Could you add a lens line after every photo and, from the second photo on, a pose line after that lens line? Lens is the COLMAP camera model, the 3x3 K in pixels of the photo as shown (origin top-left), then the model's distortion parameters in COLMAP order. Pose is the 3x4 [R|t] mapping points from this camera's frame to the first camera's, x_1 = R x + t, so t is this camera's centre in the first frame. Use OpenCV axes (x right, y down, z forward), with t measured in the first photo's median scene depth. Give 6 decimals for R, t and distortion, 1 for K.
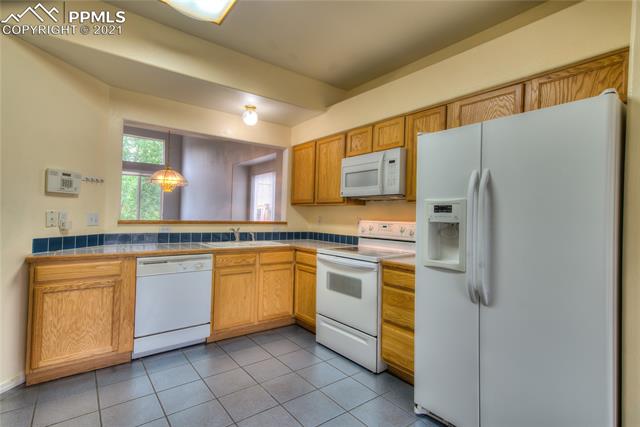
lens RADIAL K [[323.2, 0, 324.2], [0, 323.2, 211.7], [0, 0, 1]] dist [0.018437, 0.000592]
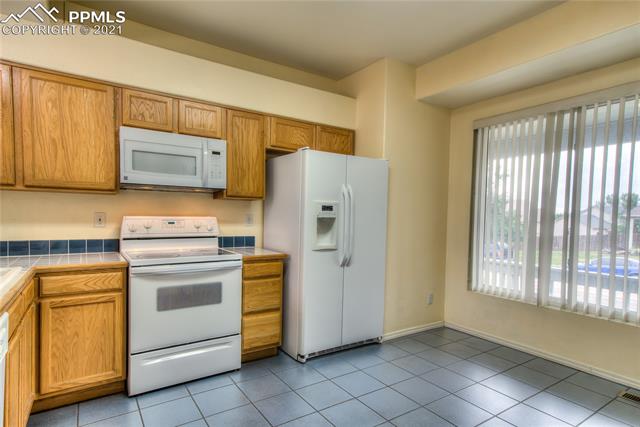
lens RADIAL K [[347.0, 0, 324.6], [0, 347.0, 232.5], [0, 0, 1]] dist [0.024462, 0.000374]
pose [[0.057440, -0.070781, 0.995837, -0.855355], [-0.029822, 0.996917, 0.072578, -0.009050], [-0.997903, -0.033867, 0.055152, 0.677327]]
